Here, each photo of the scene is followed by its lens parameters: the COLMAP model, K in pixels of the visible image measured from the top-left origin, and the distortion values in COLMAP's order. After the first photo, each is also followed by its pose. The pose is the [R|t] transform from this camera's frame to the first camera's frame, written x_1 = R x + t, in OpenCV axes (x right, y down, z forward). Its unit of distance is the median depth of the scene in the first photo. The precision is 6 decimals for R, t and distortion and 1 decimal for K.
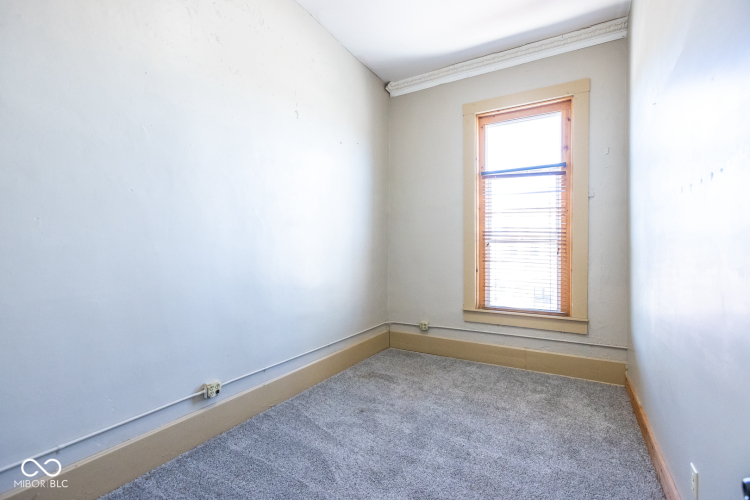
lens RADIAL K [[339.6, 0, 376.7], [0, 339.6, 255.7], [0, 0, 1]] dist [-0.011586, 0.003588]
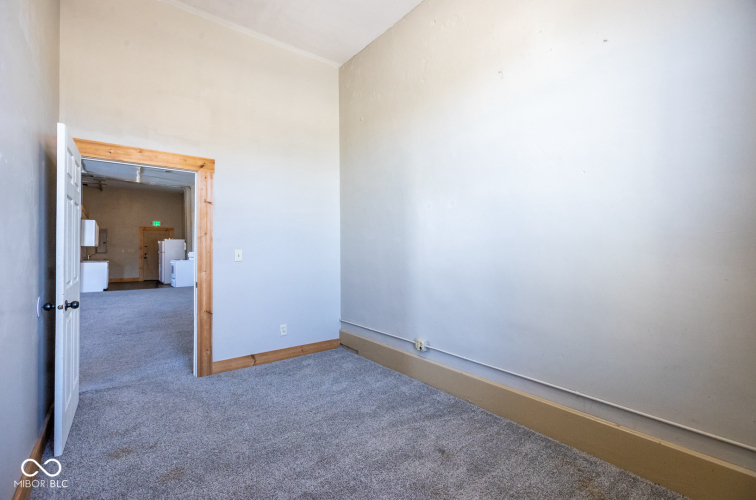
lens RADIAL K [[336.4, 0, 383.3], [0, 336.4, 247.8], [0, 0, 1]] dist [0.001369, 0.000110]
pose [[-0.372516, 0.001937, -0.928024, 0.834733], [-0.006704, 0.999966, 0.004778, -0.006464], [0.928001, 0.008001, -0.372491, 1.357375]]
